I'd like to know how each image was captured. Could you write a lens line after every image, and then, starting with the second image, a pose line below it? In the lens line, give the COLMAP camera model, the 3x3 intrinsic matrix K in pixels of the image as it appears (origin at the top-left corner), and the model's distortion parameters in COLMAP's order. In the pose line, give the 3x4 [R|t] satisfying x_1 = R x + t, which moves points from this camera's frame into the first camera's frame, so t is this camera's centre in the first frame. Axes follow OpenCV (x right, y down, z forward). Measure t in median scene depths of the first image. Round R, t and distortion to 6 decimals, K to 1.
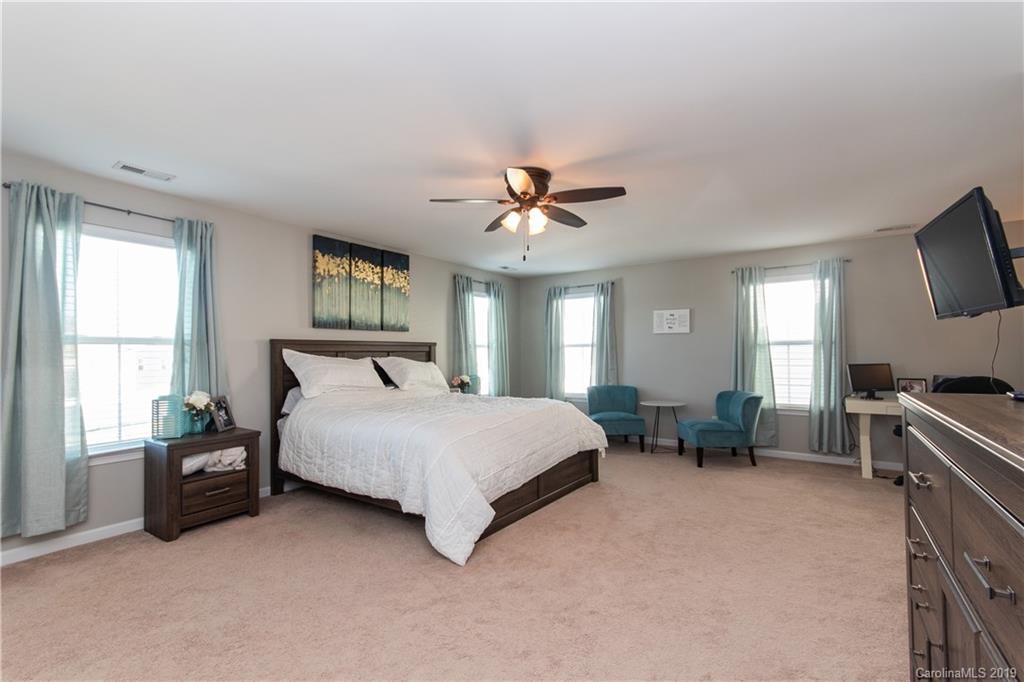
lens RADIAL K [[455.4, 0, 508.2], [0, 455.4, 351.2], [0, 0, 1]] dist [0.010939, 0.000613]
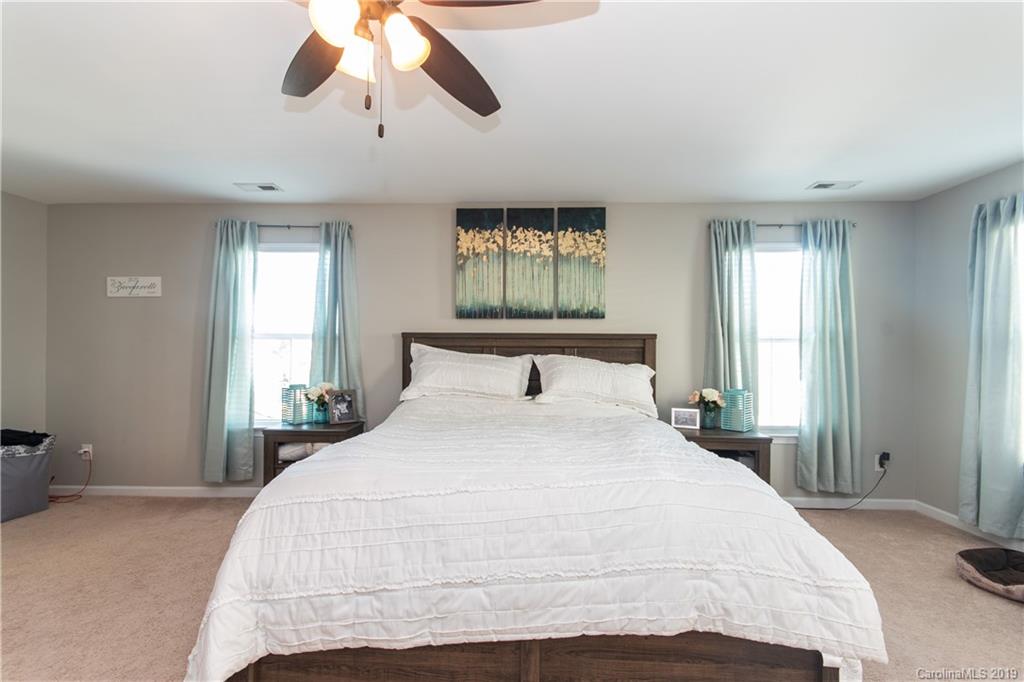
lens RADIAL K [[455.4, 0, 508.2], [0, 455.4, 351.2], [0, 0, 1]] dist [0.010939, 0.000613]
pose [[0.547328, 0.012498, -0.836825, 0.326483], [-0.007312, 0.999922, 0.010152, 0.000464], [0.836887, 0.000563, 0.547376, 0.588496]]
